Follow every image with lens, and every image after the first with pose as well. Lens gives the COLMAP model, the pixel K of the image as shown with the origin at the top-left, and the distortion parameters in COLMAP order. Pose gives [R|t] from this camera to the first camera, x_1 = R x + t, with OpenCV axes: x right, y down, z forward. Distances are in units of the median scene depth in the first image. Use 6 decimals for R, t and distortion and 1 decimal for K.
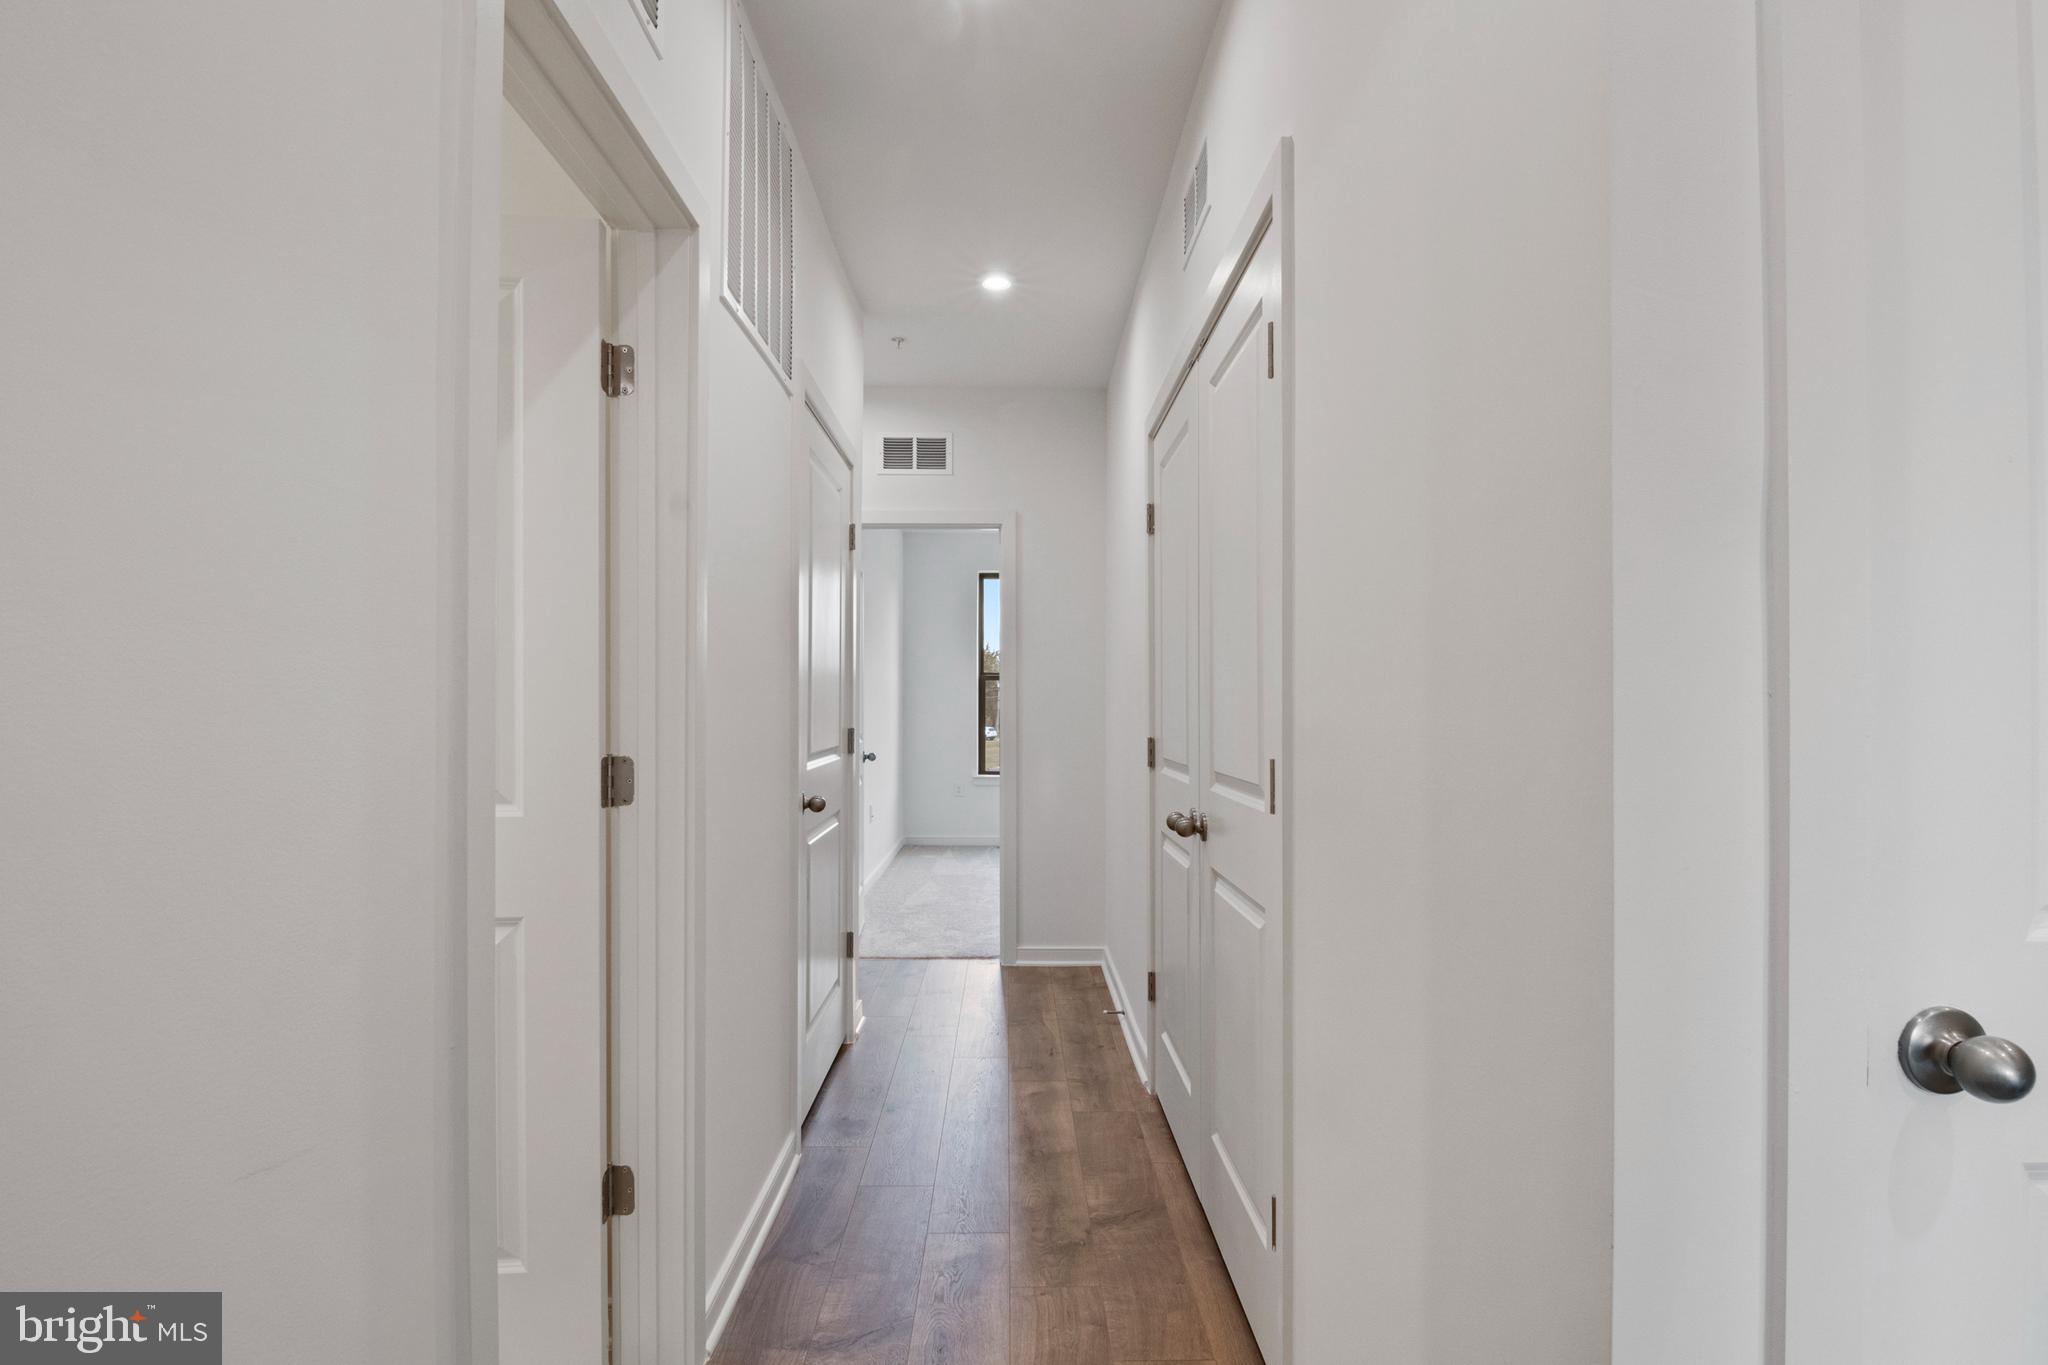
lens RADIAL K [[1042.3, 0, 1028.9], [0, 1042.3, 720.8], [0, 0, 1]] dist [0.001269, -0.012655]
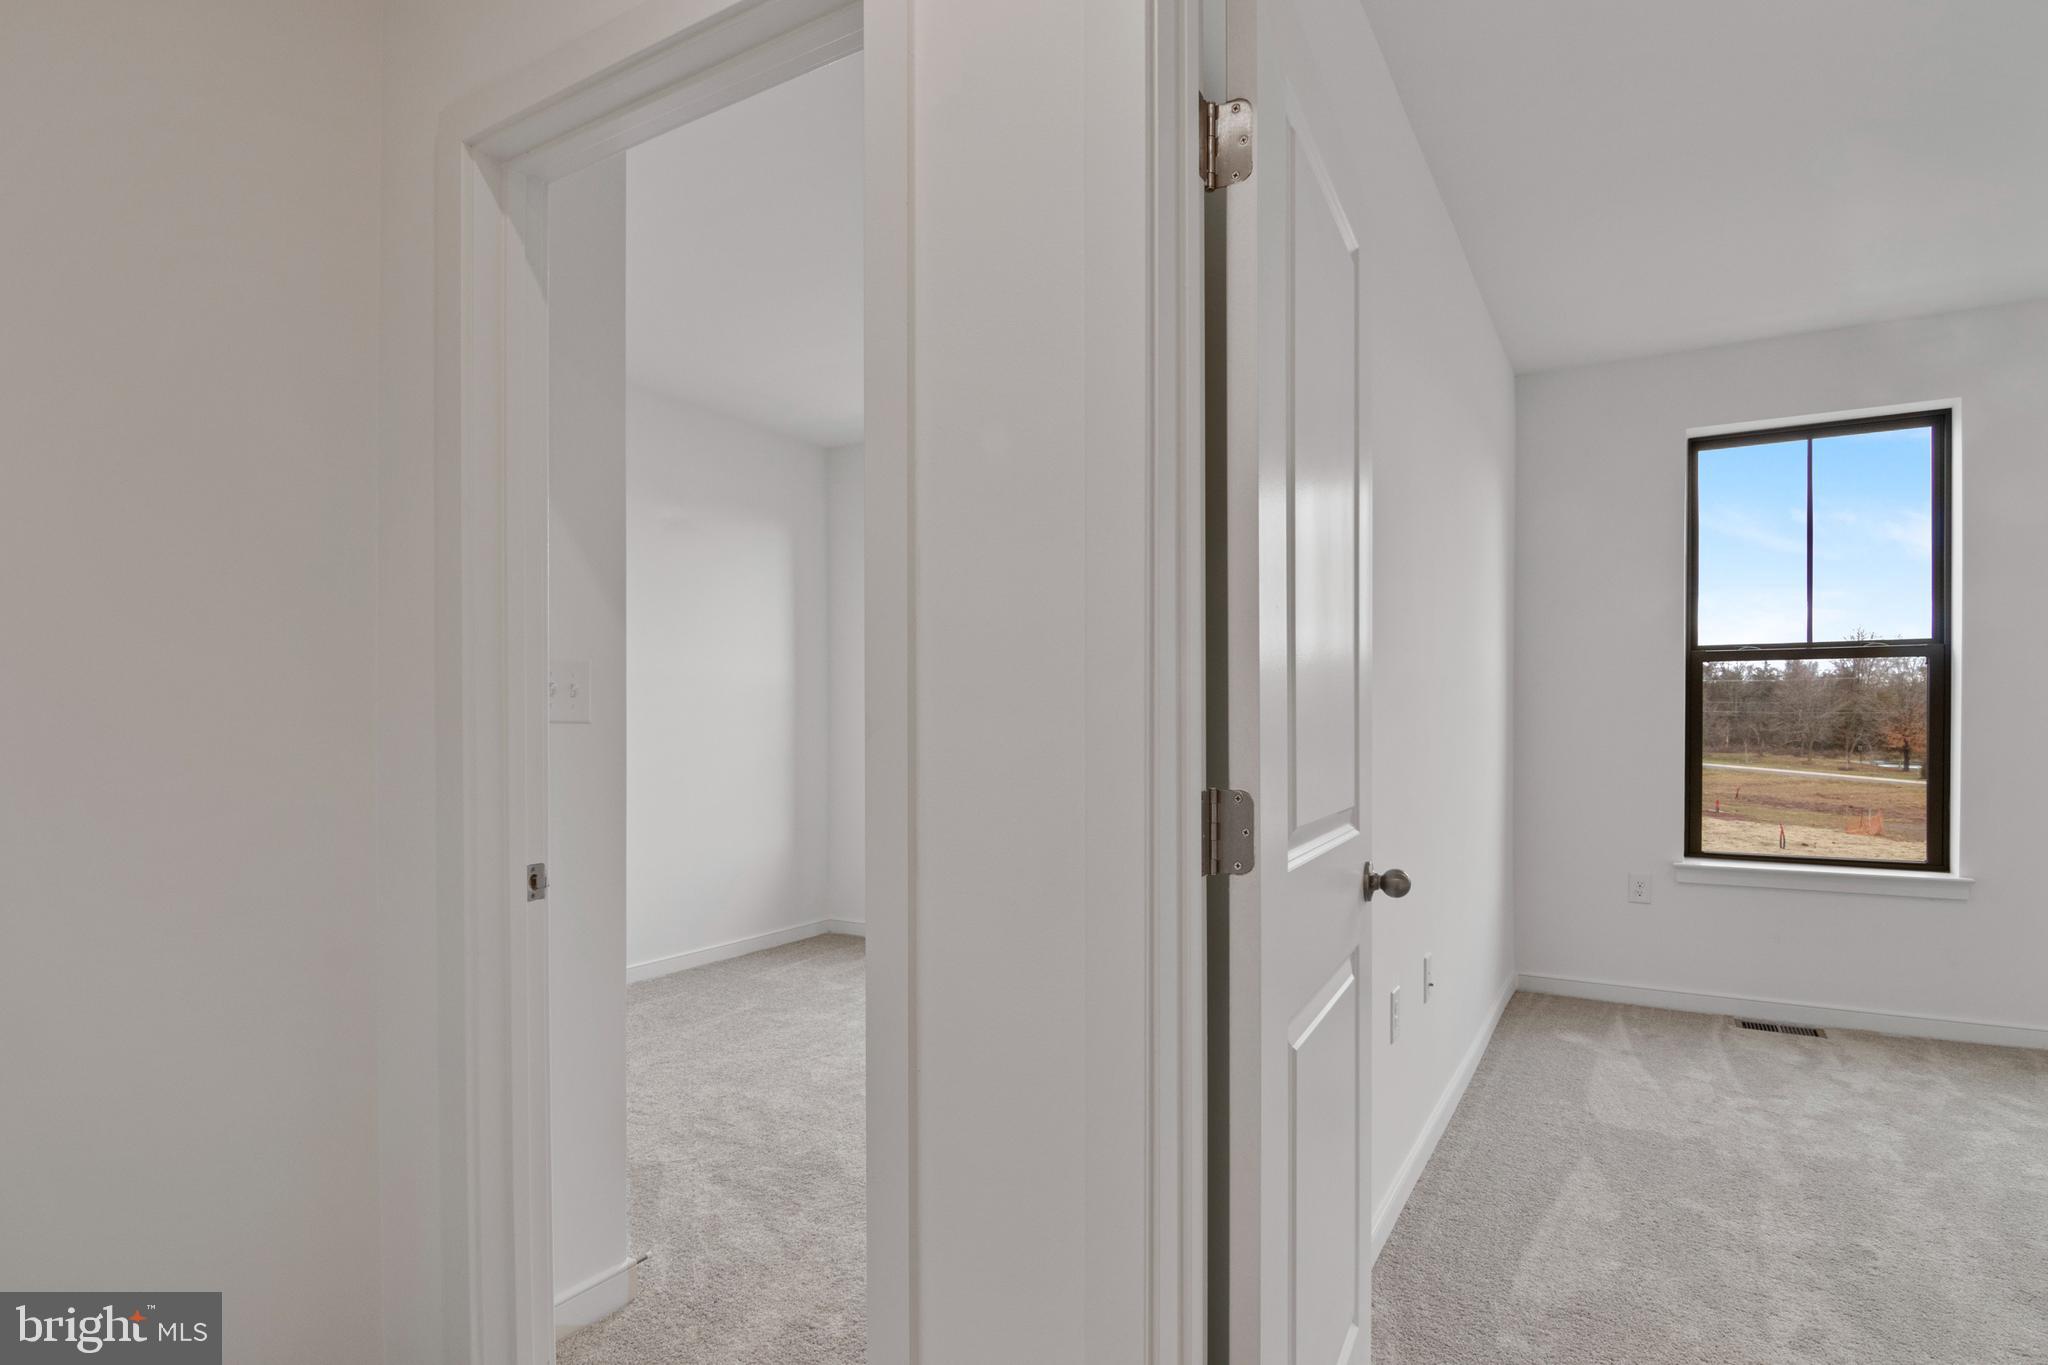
lens RADIAL K [[1042.3, 0, 1028.9], [0, 1042.3, 720.8], [0, 0, 1]] dist [0.001269, -0.012655]
pose [[0.839869, -0.006633, -0.542748, -0.043472], [0.005812, 0.999978, -0.003226, -0.014438], [0.542758, -0.000445, 0.839889, 0.443172]]
